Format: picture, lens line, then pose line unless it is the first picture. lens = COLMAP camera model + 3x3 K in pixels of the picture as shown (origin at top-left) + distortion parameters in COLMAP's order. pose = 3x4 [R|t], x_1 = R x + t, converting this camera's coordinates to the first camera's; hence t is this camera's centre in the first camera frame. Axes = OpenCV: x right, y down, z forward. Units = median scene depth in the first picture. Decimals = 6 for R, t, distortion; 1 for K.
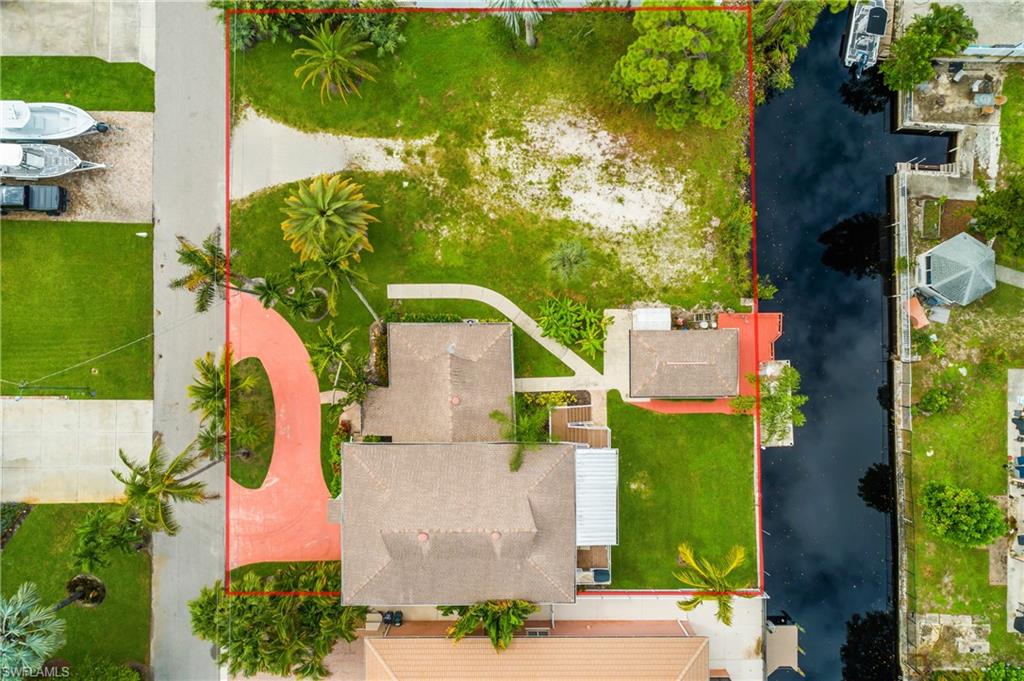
lens RADIAL K [[683.0, 0, 512.0], [0, 683.0, 340.5], [0, 0, 1]] dist [-0.006995, -0.000945]
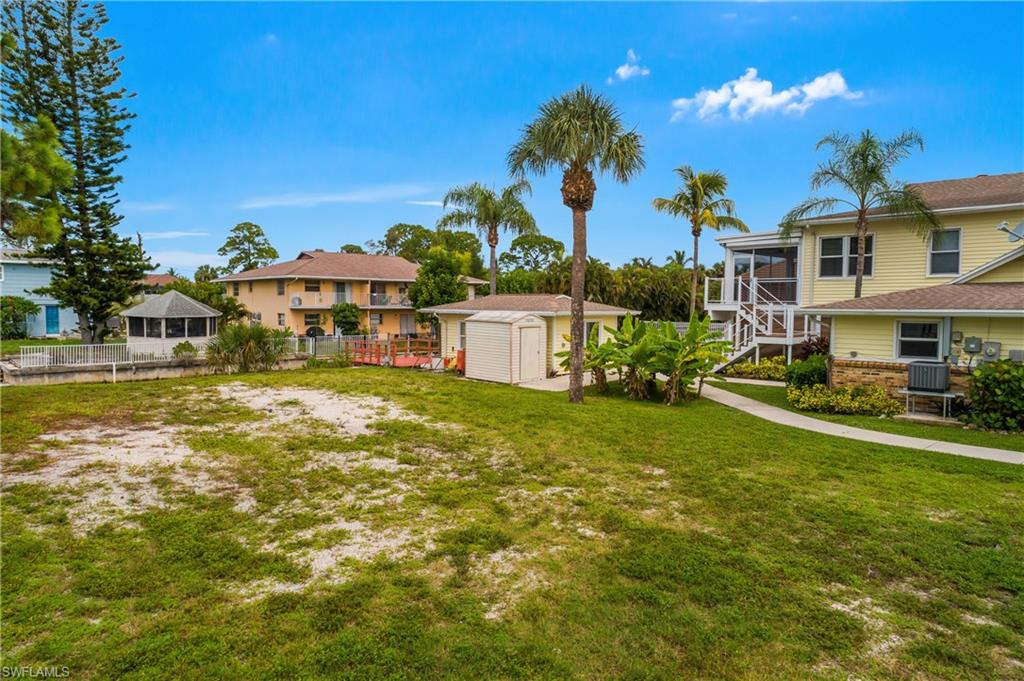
lens RADIAL K [[683.0, 0, 512.0], [0, 683.0, 340.5], [0, 0, 1]] dist [-0.006995, -0.000945]
pose [[-0.693734, -0.057373, 0.717942, -0.142573], [0.719655, -0.015360, 0.694162, -0.352495], [-0.028799, 0.998235, 0.051944, 0.951344]]
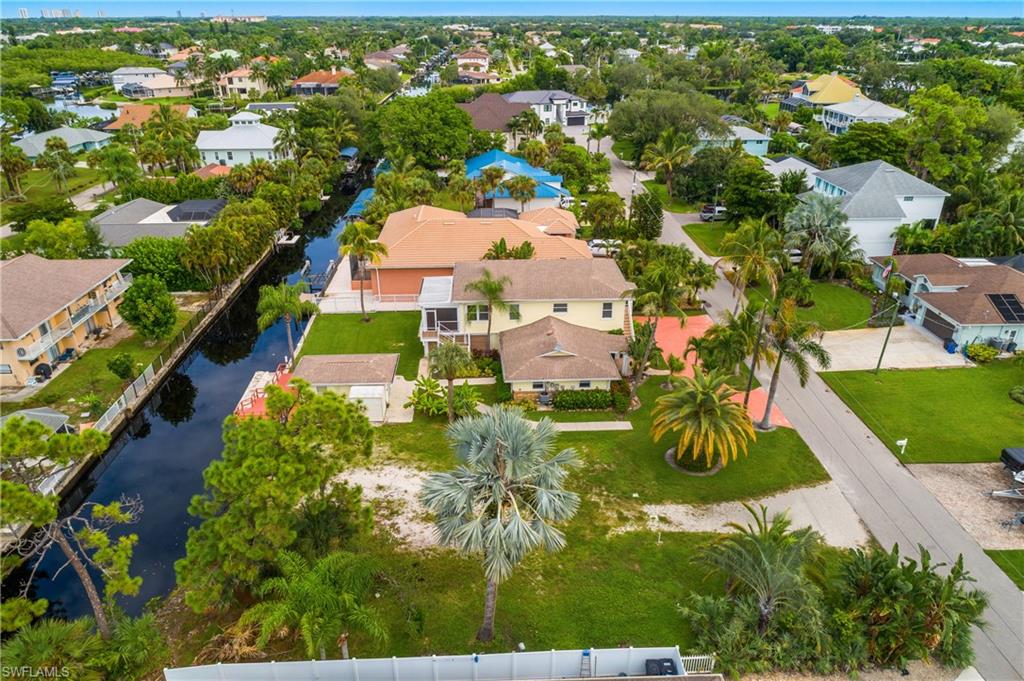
lens RADIAL K [[683.0, 0, 512.0], [0, 683.0, 340.5], [0, 0, 1]] dist [-0.006995, -0.000945]
pose [[-0.999175, 0.002530, -0.040532, 0.029621], [-0.037910, -0.415980, 0.908583, -0.906186], [-0.014562, 0.909370, 0.415733, 0.480016]]
